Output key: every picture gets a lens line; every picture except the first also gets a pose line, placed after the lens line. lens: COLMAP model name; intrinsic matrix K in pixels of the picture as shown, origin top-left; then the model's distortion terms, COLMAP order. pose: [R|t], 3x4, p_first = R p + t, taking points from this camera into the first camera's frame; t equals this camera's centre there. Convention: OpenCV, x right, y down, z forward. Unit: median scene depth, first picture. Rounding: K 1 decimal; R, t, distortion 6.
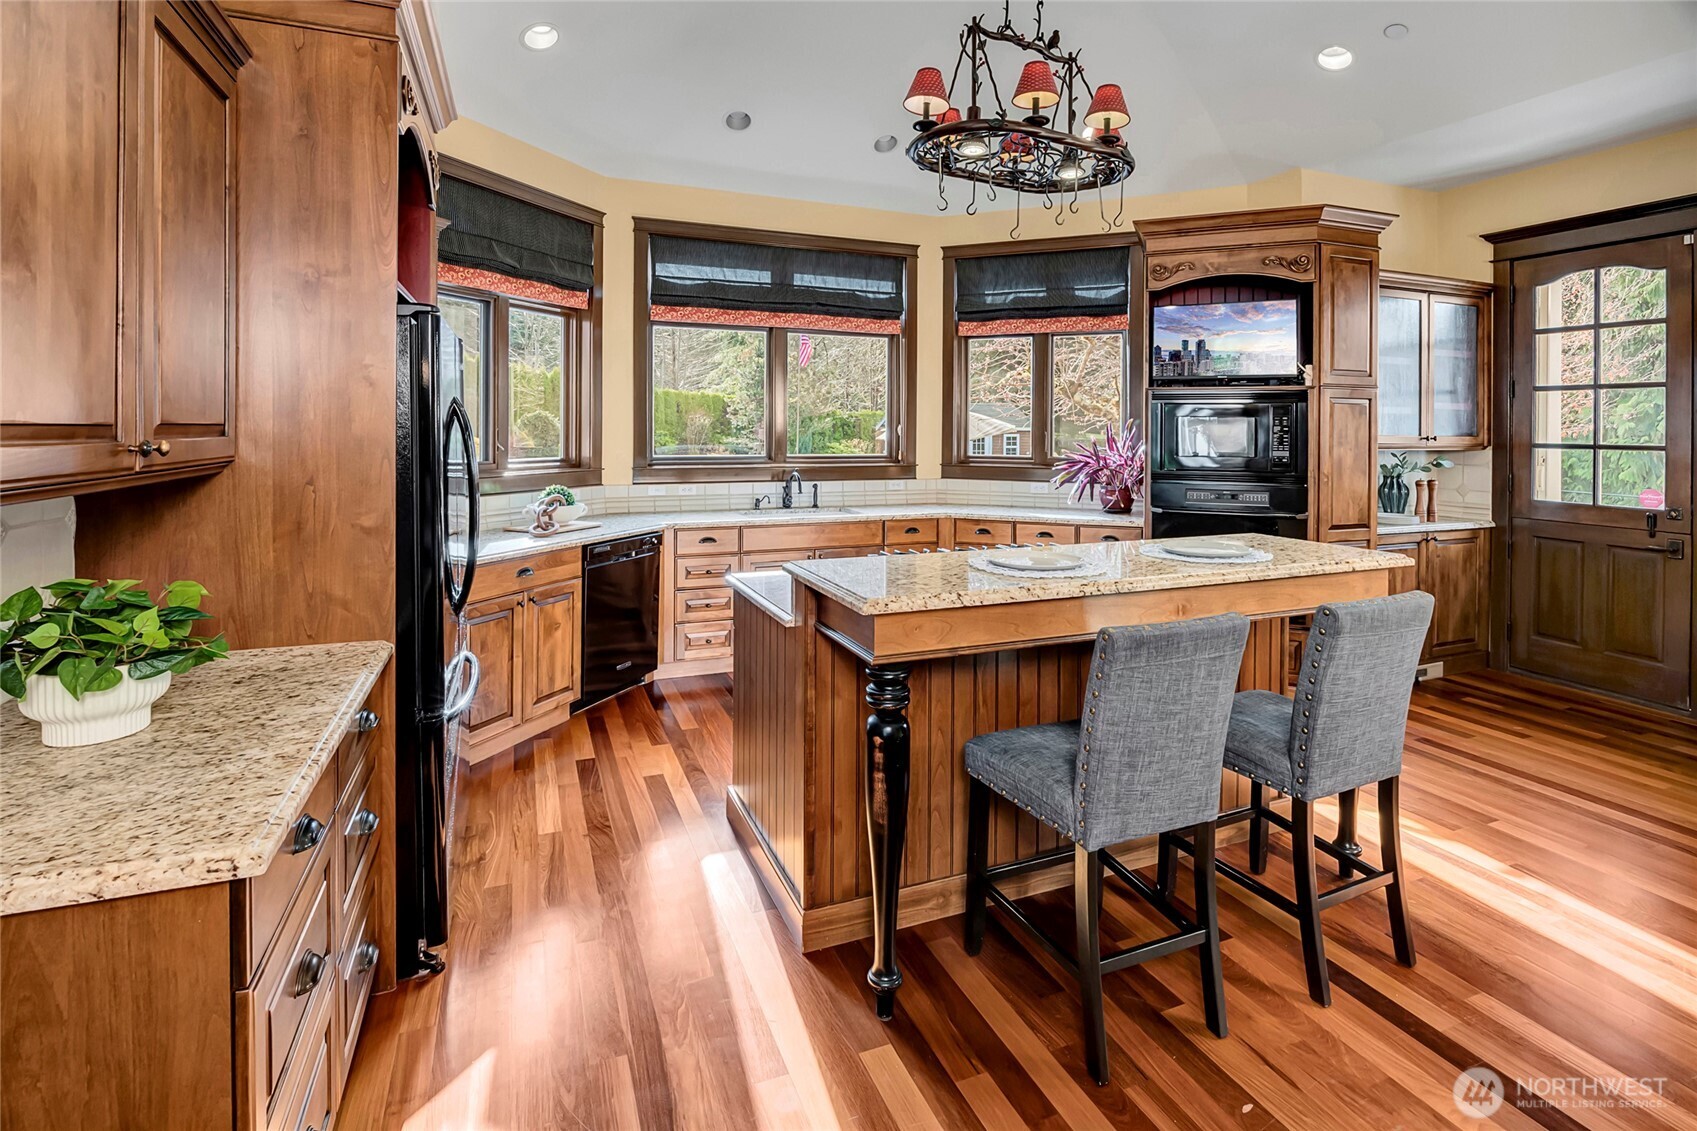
lens RADIAL K [[790.4, 0, 847.6], [0, 790.4, 438.9], [0, 0, 1]] dist [-0.004025, -0.000118]
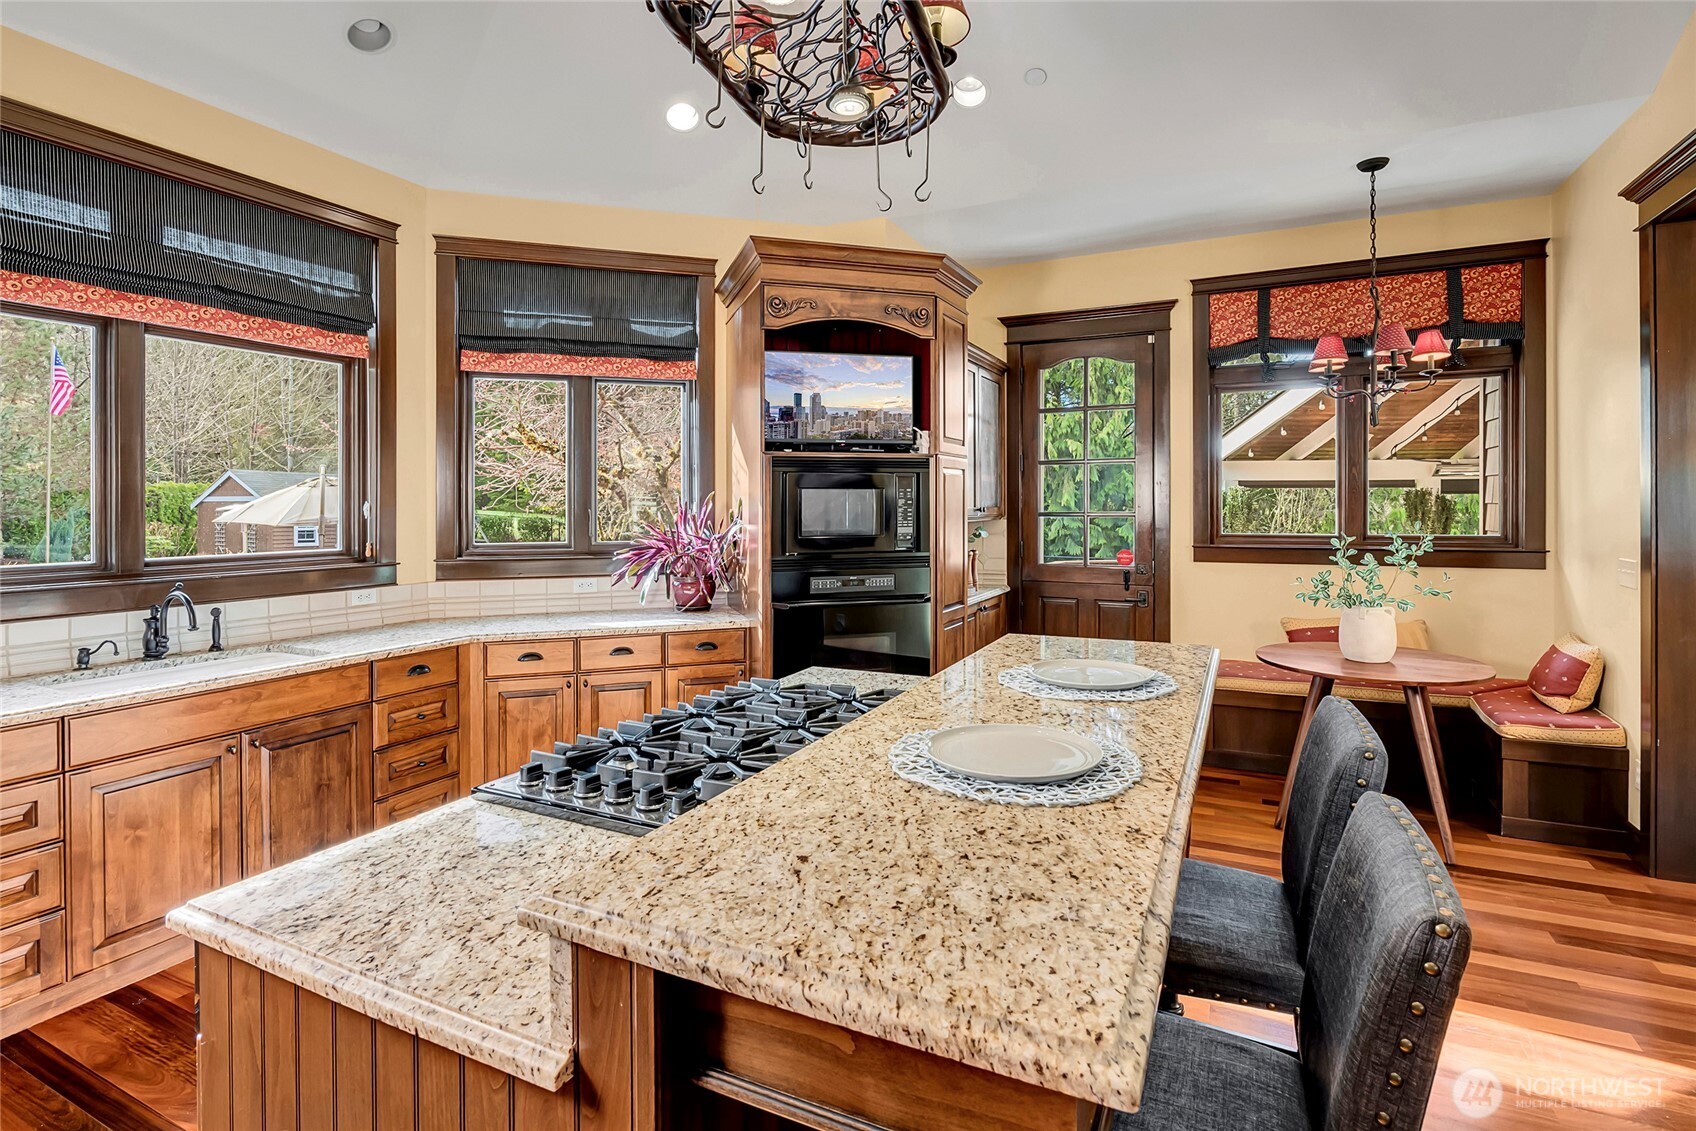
lens RADIAL K [[842.6, 0, 847.6], [0, 842.6, 512.2], [0, 0, 1]] dist [-0.004606, -0.000379]
pose [[0.762832, -0.017824, 0.646351, -0.089210], [0.018918, 0.999807, 0.005244, -0.006576], [-0.646320, 0.008227, 0.763022, 0.269743]]
